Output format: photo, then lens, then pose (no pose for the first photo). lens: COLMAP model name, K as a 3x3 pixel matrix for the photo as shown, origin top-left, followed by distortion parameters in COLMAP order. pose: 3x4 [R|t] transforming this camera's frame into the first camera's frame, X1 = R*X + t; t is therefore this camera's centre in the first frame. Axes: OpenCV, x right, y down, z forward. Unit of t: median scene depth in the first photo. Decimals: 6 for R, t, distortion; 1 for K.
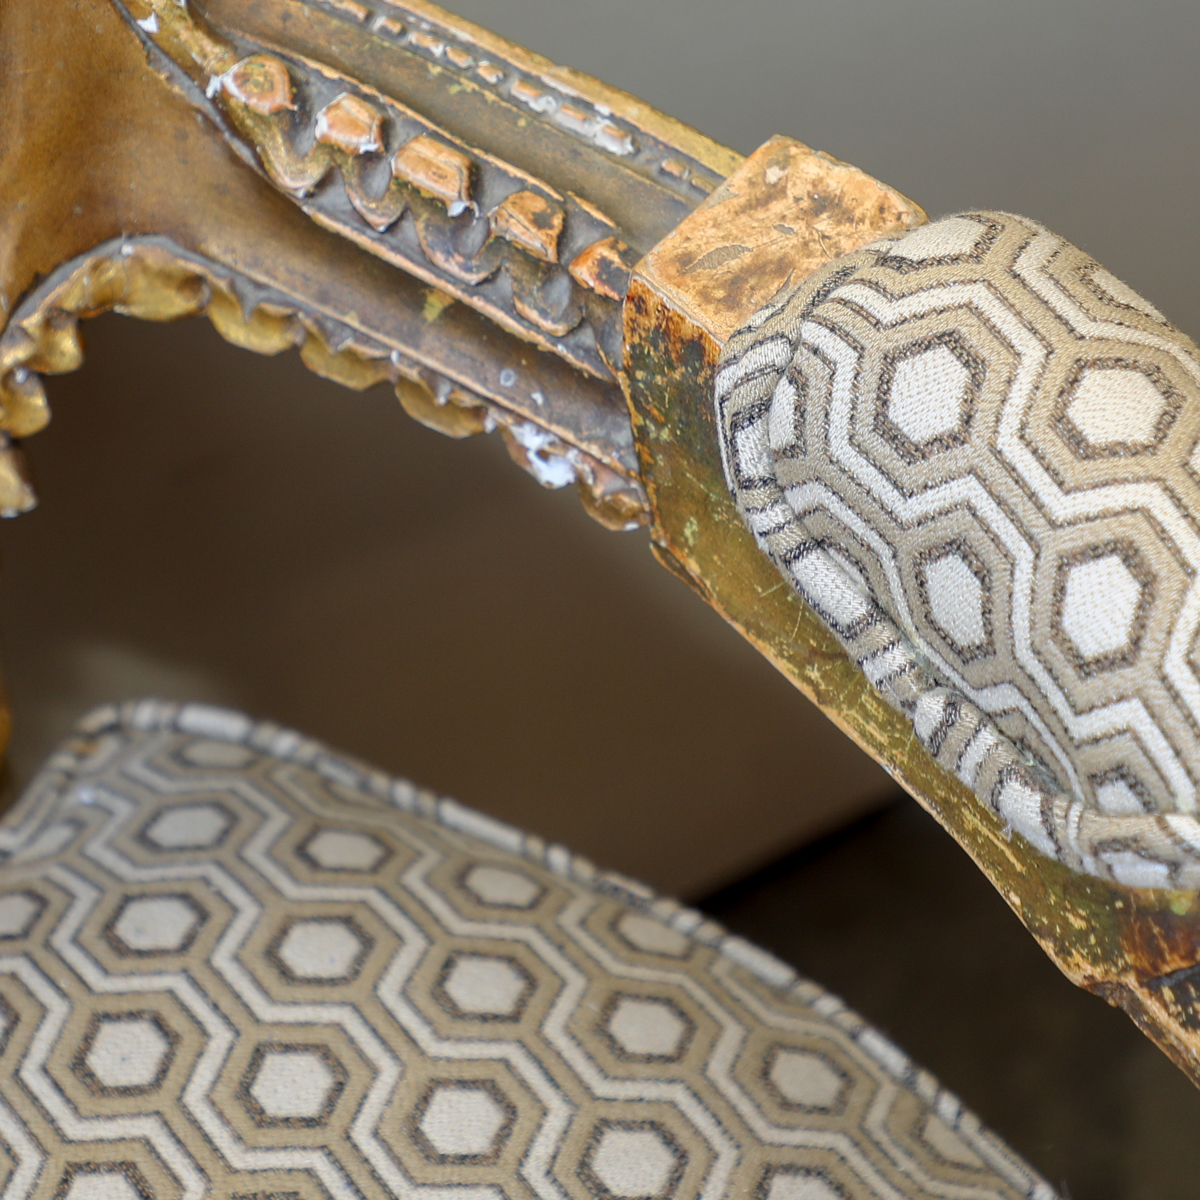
lens RADIAL K [[4046.1, 0, 600.0], [0, 4046.1, 600.0], [0, 0, 1]] dist [0.016067, 0.668993]
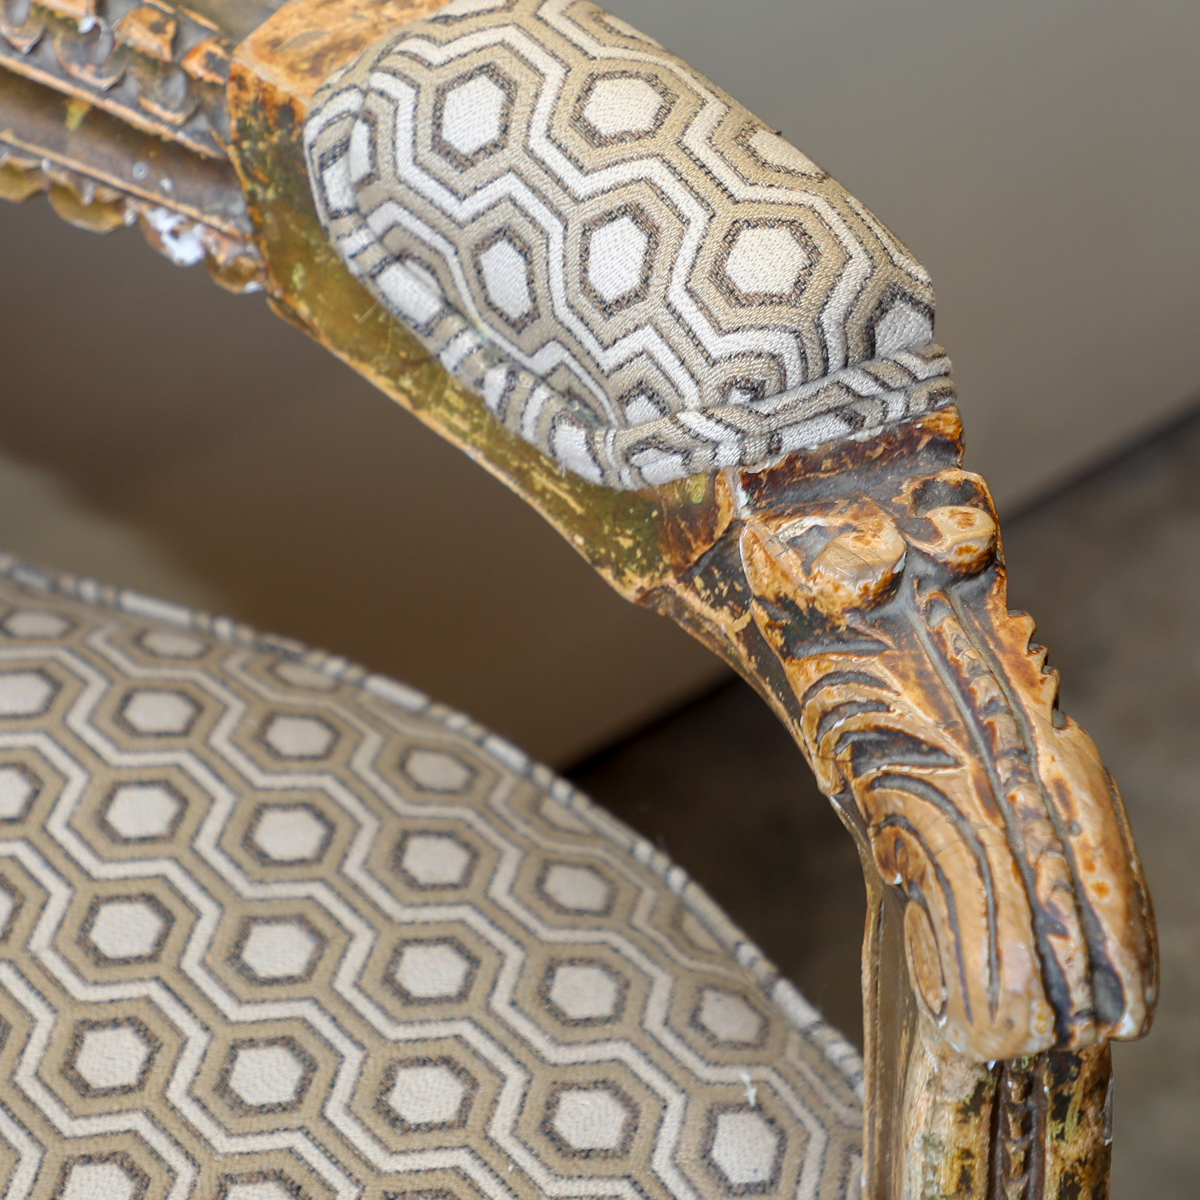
lens RADIAL K [[4046.1, 0, 600.0], [0, 4046.1, 600.0], [0, 0, 1]] dist [0.016067, 0.668993]
pose [[0.996585, -0.063236, 0.053107, 0.044163], [0.067397, 0.994465, -0.080601, 0.190670], [-0.047716, 0.083905, 0.995331, -0.197816]]
